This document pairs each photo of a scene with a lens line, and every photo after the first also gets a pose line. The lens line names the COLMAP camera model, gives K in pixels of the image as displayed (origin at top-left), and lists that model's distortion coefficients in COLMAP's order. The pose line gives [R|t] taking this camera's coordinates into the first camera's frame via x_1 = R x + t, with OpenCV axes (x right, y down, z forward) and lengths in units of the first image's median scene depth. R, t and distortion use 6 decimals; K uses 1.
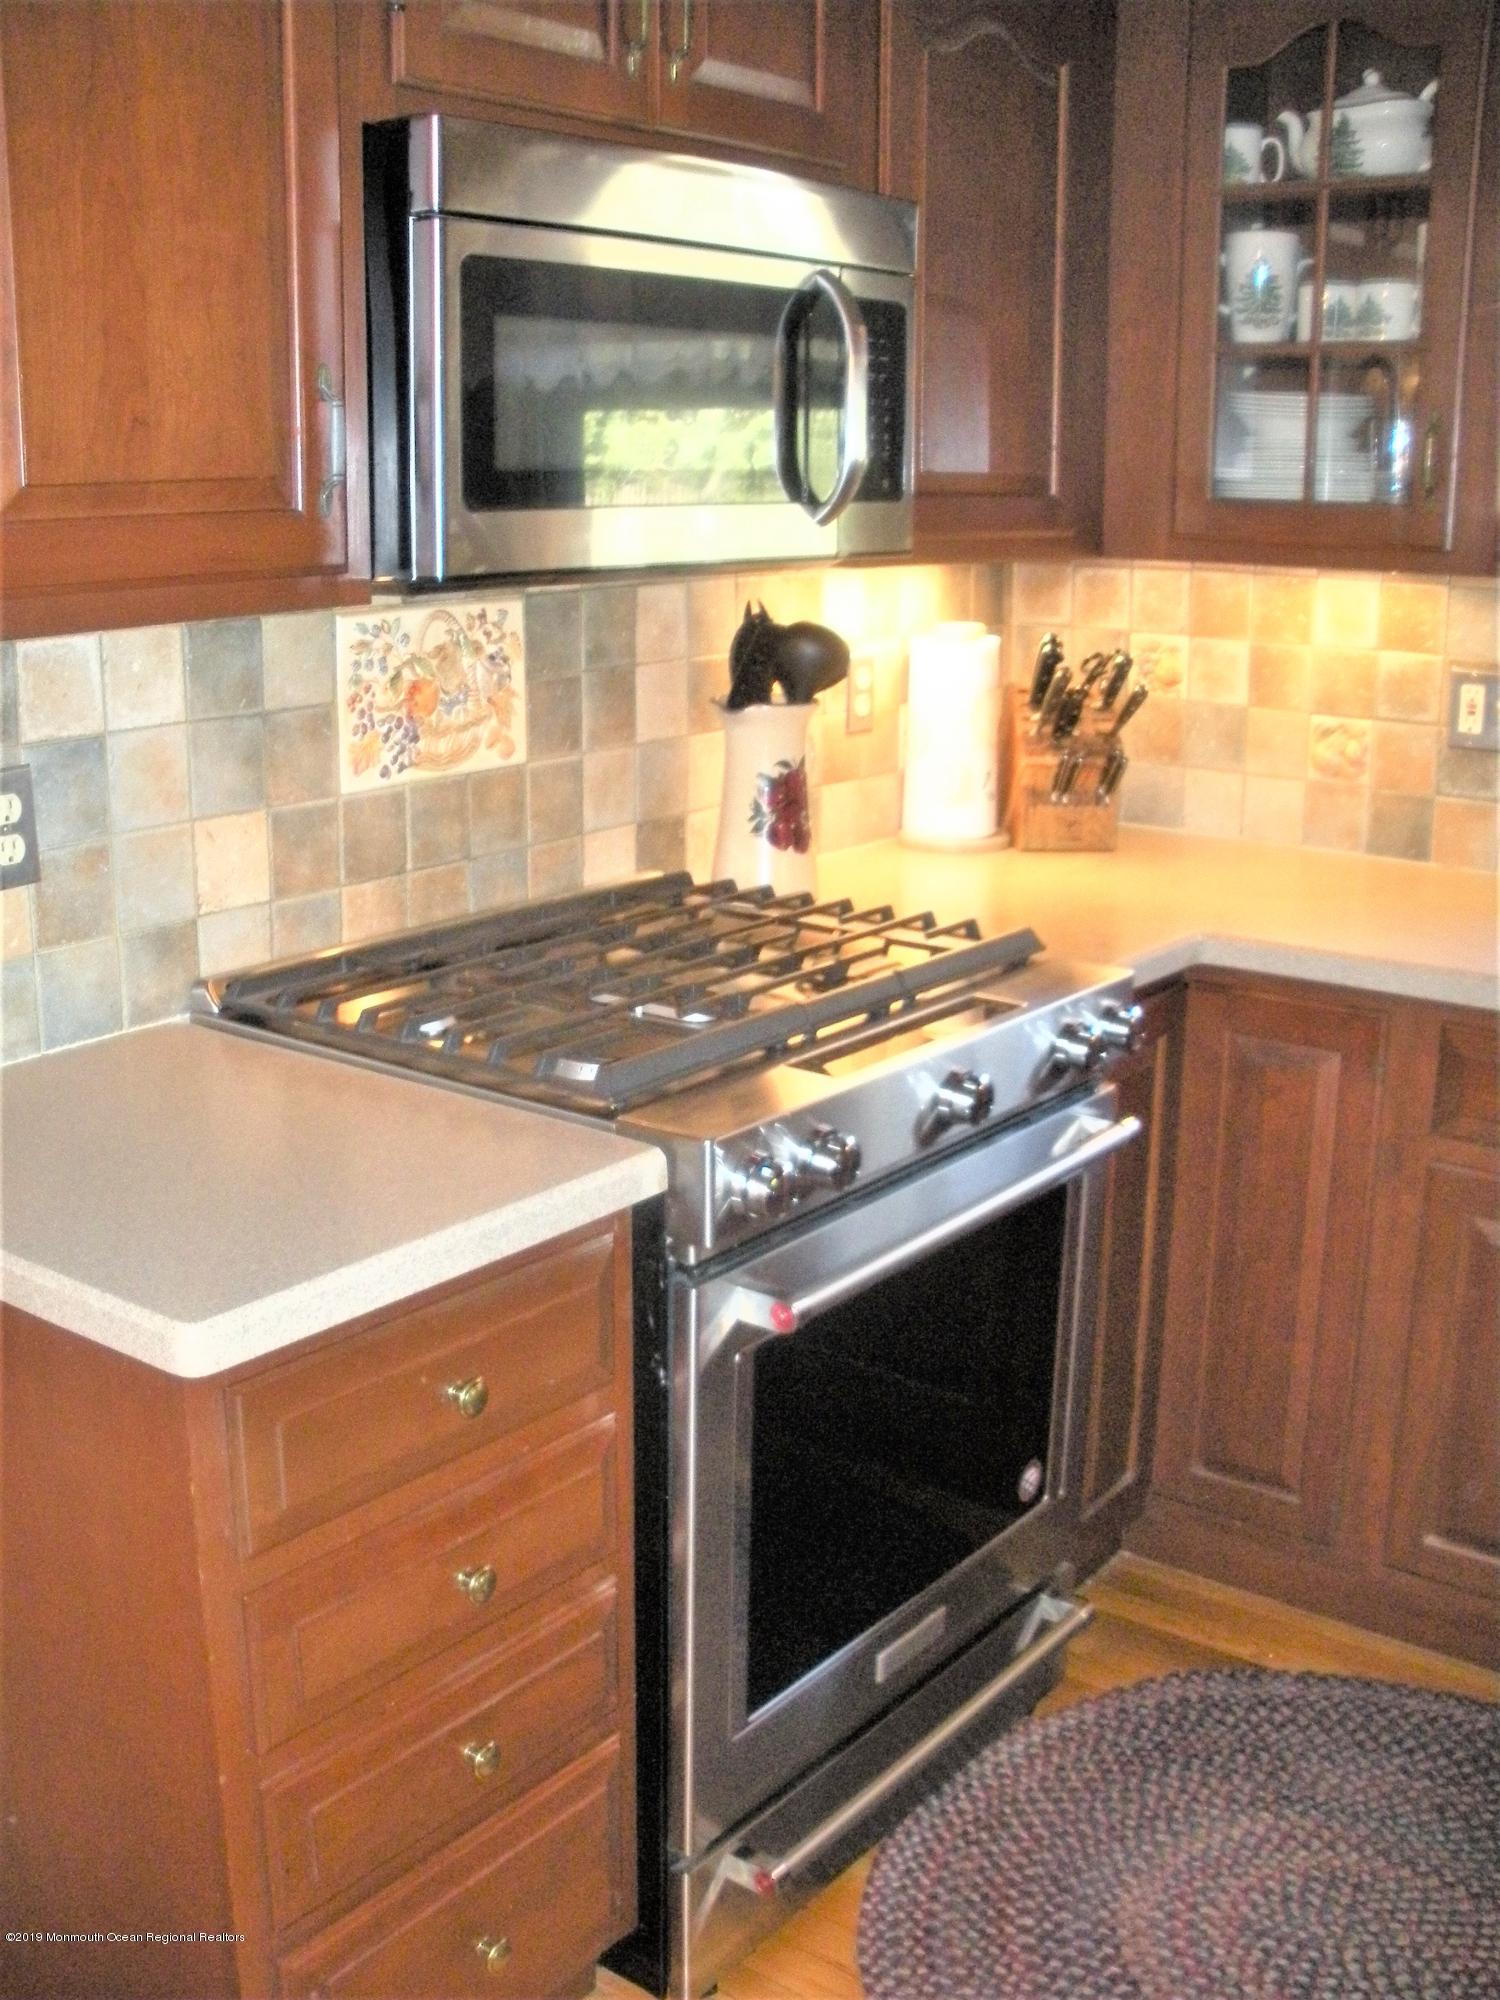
lens RADIAL K [[2123.7, 0, 754.2], [0, 2123.7, 1004.8], [0, 0, 1]] dist [-0.203365, 0.000000]
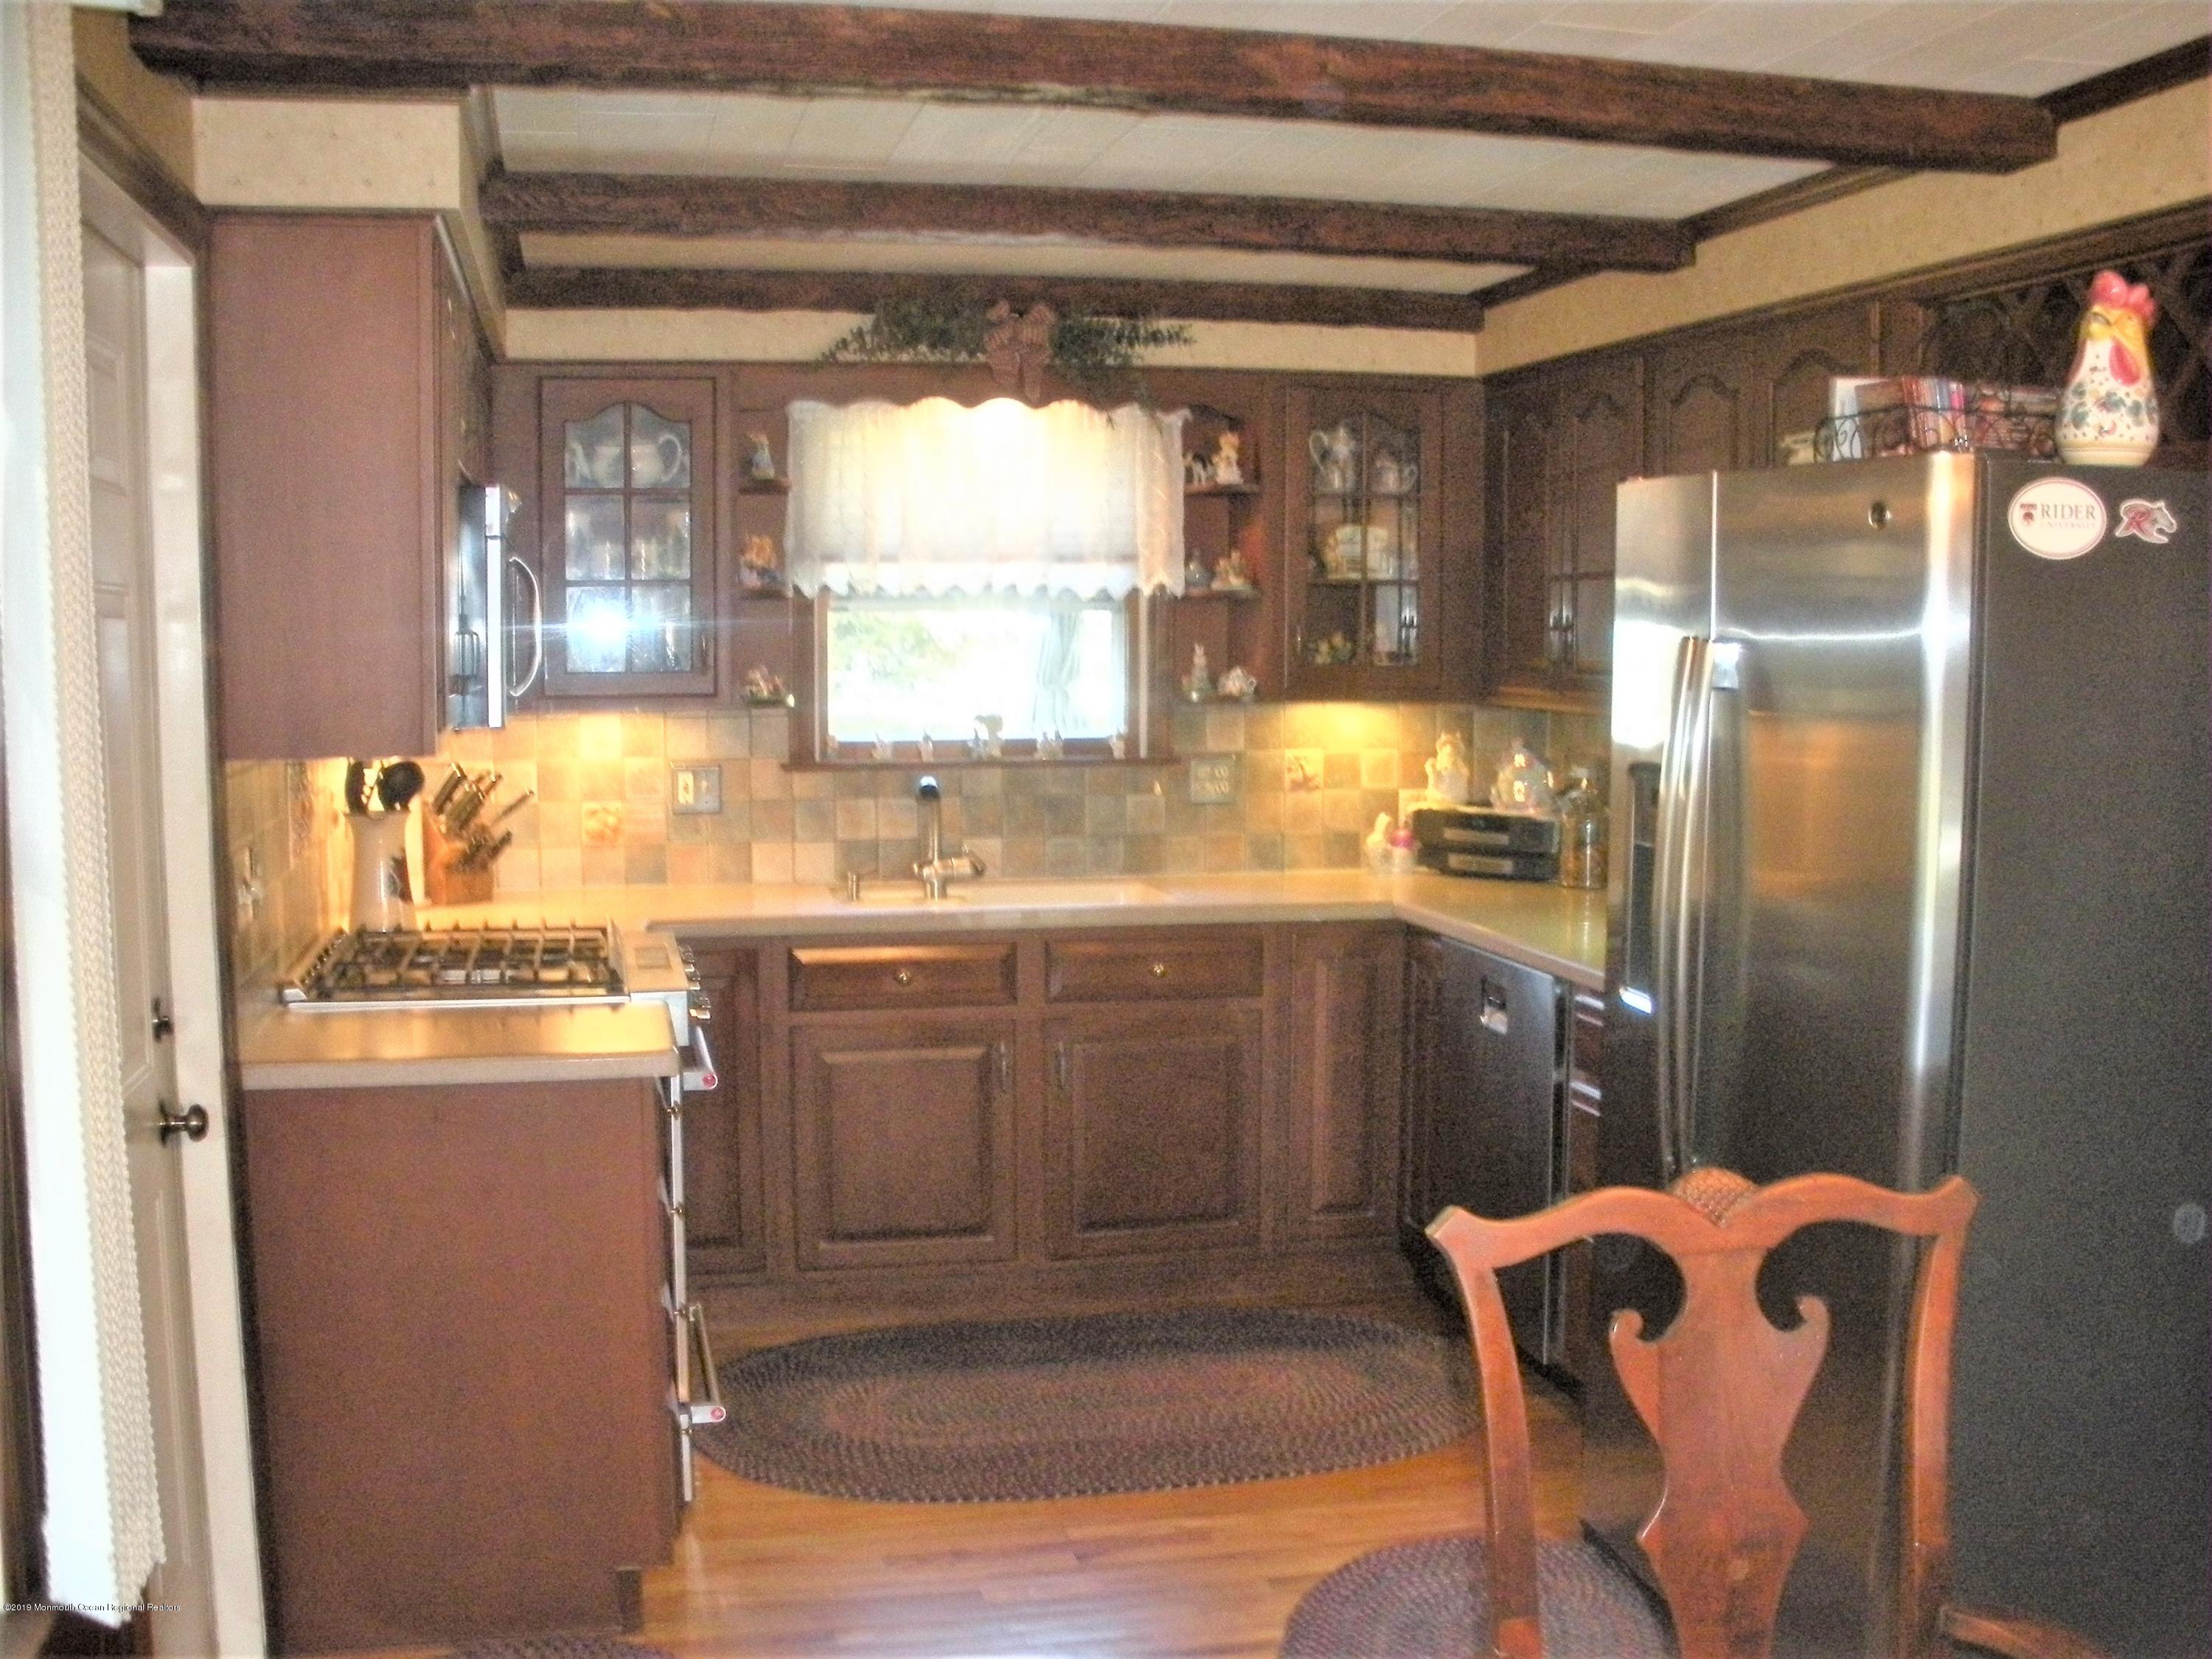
lens RADIAL K [[2348.8, 0, 1109.4], [0, 2348.8, 841.9], [0, 0, 1]] dist [-0.203365, 0.000000]
pose [[0.633098, -0.081826, 0.769735, -0.883375], [0.203692, 0.976962, -0.063679, 0.089005], [-0.746791, 0.197104, 0.635180, -0.442328]]
